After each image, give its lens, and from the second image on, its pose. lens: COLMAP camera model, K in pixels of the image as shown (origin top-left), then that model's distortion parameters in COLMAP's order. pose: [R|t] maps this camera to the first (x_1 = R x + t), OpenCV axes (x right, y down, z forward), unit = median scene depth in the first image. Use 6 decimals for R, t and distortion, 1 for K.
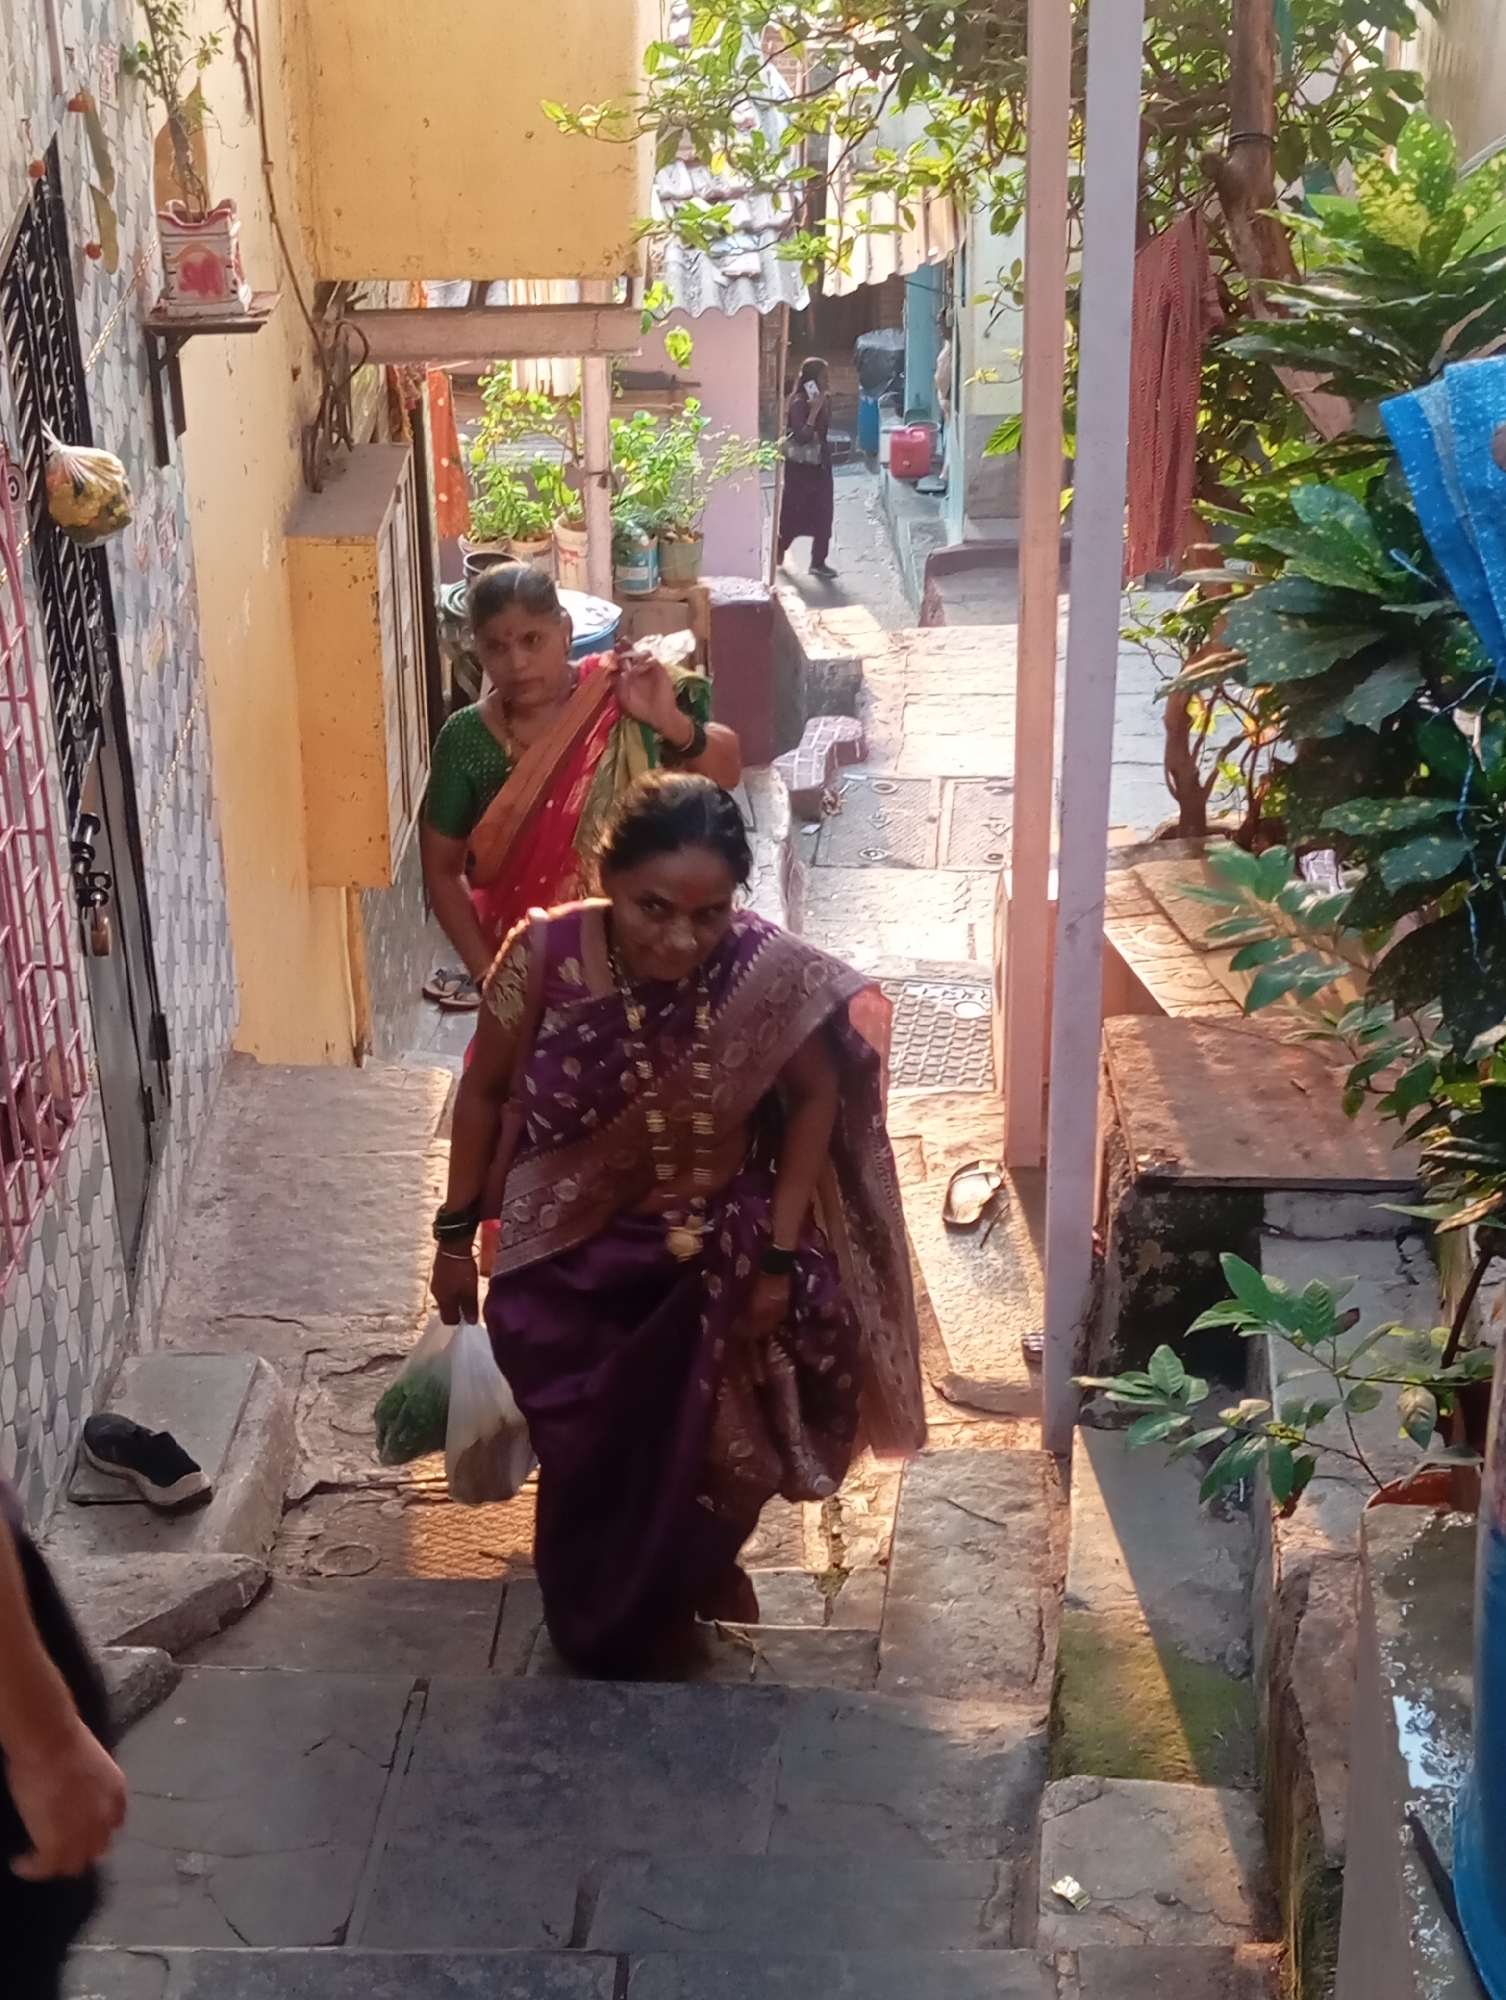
lens RADIAL K [[3223.0, 0, 739.4], [0, 3223.0, 998.1], [0, 0, 1]] dist [-0.004374, 0.000000]
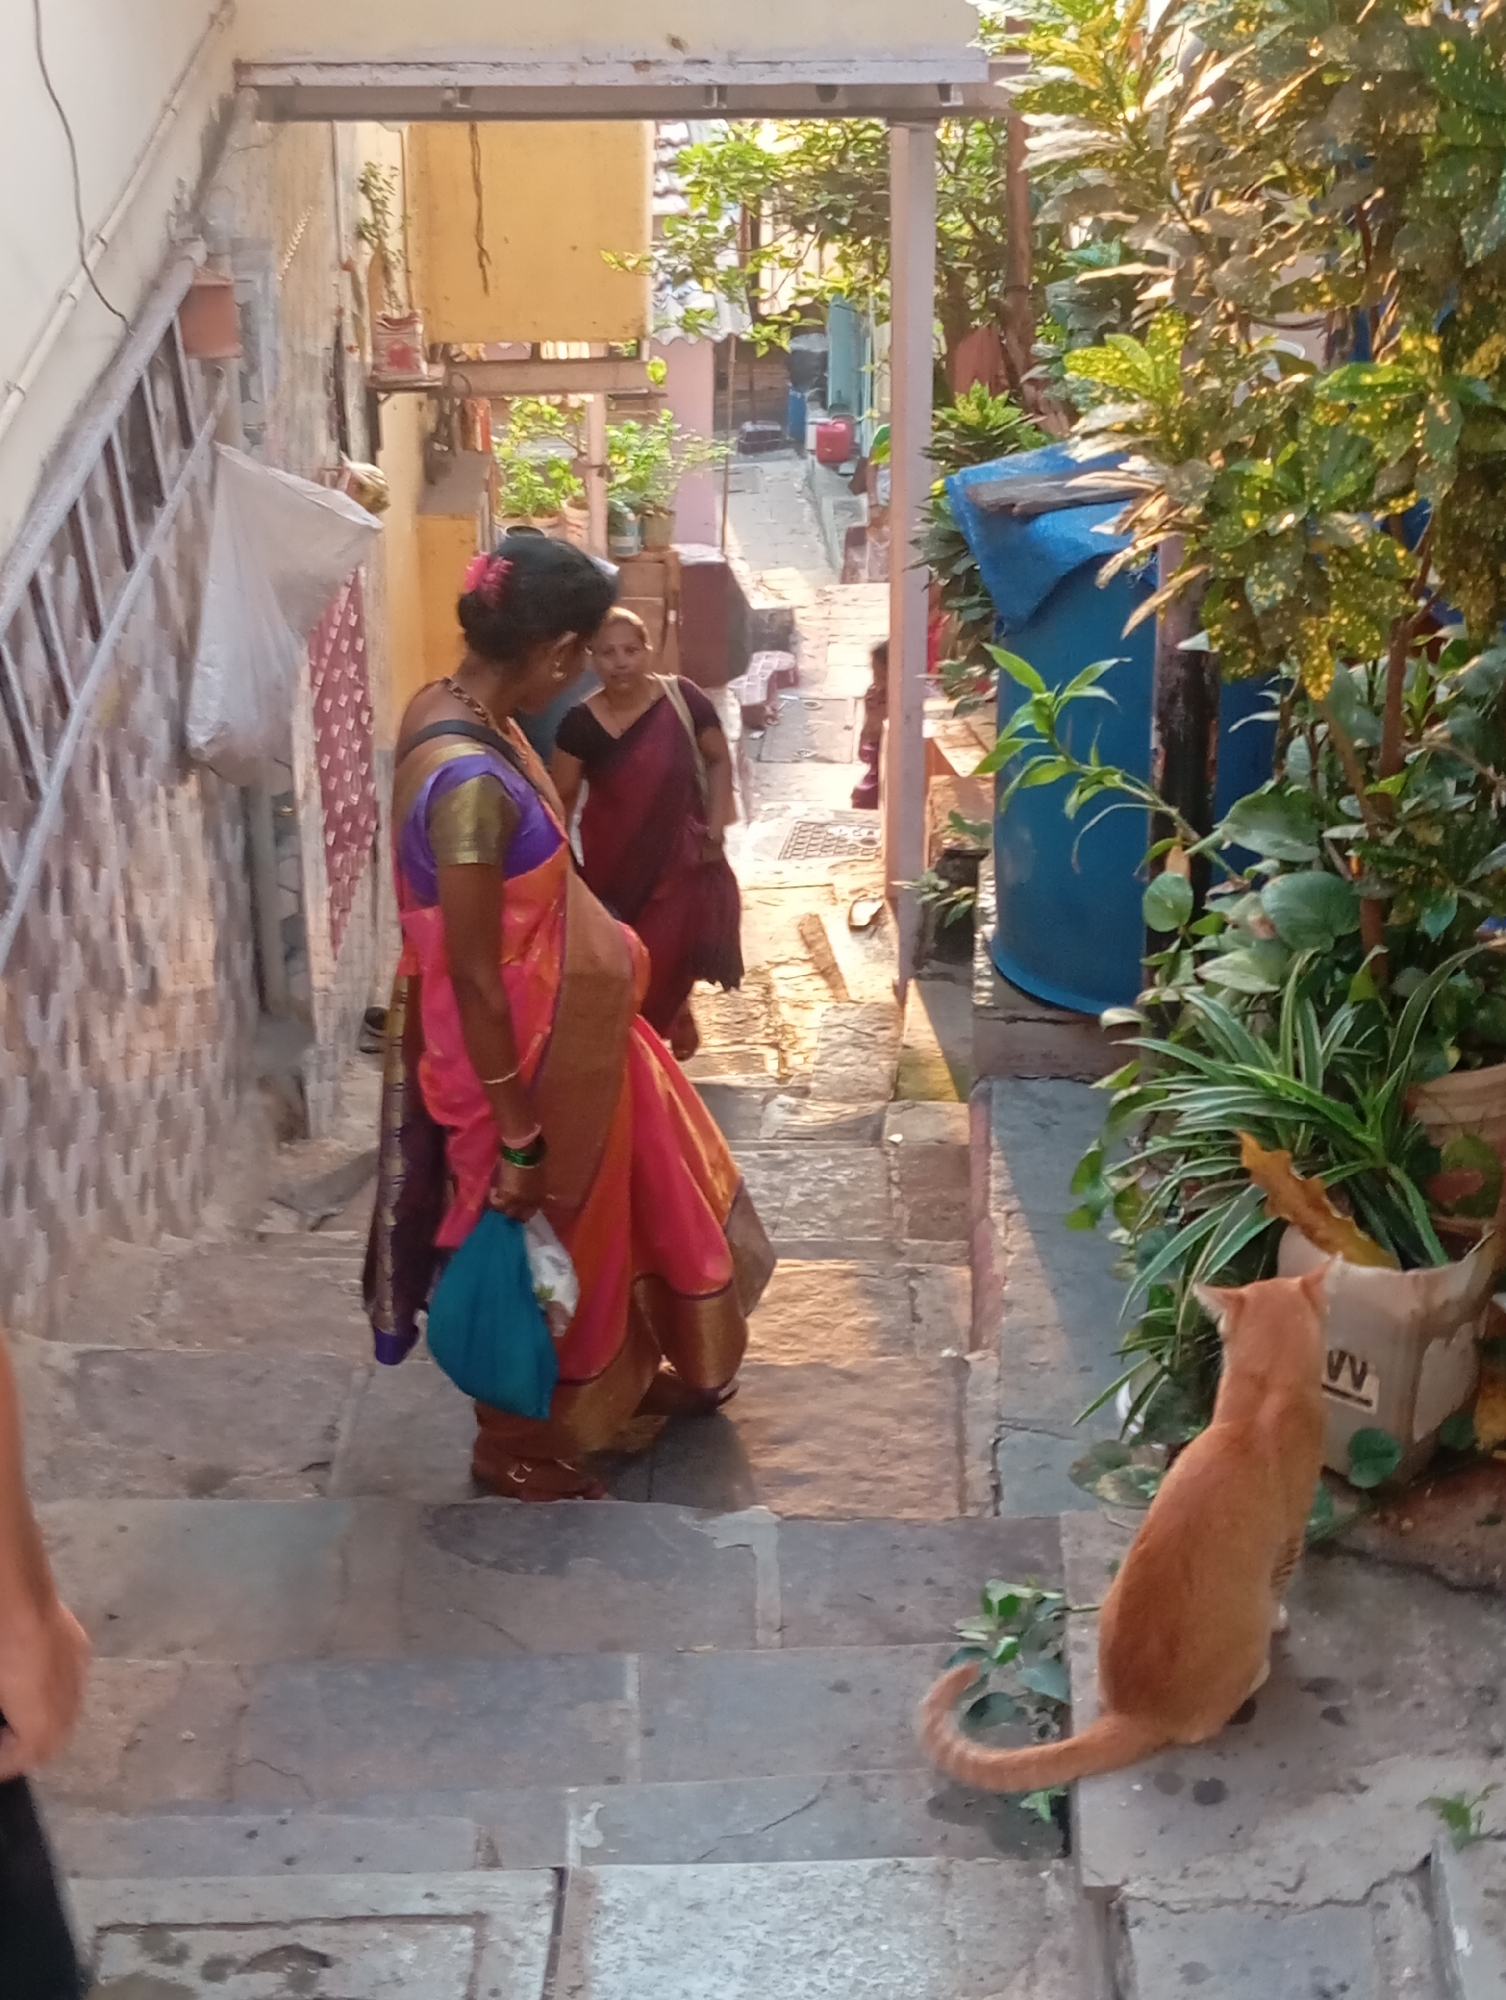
lens RADIAL K [[3223.0, 0, 766.0], [0, 3223.0, 1004.4], [0, 0, 1]] dist [-0.004374, 0.000000]
pose [[0.999534, -0.004769, 0.030137, -0.014702], [0.004490, 0.999946, 0.009322, 0.047725], [-0.030180, -0.009183, 0.999502, -0.336254]]
